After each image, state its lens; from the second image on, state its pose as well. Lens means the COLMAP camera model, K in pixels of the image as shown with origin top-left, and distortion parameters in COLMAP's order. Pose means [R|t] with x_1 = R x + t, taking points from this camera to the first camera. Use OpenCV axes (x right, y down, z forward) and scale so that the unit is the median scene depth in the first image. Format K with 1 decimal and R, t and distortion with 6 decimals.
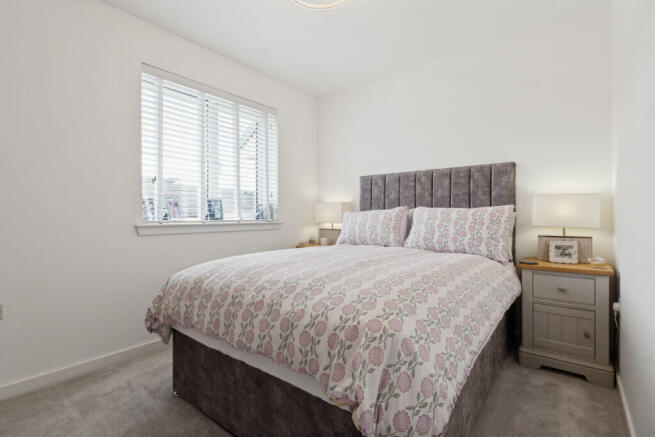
lens RADIAL K [[315.9, 0, 330.3], [0, 315.9, 218.3], [0, 0, 1]] dist [0.002773, -0.001174]
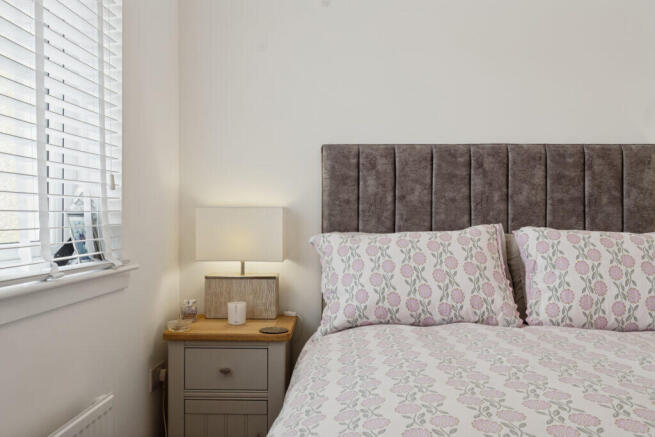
lens RADIAL K [[564.5, 0, 327.0], [0, 564.5, 221.1], [0, 0, 1]] dist [-0.015588, 0.013387]
pose [[0.823308, 0.014298, 0.567415, -0.360221], [-0.006116, 0.999848, -0.016320, -0.026713], [-0.567562, 0.009966, 0.823271, 0.473589]]
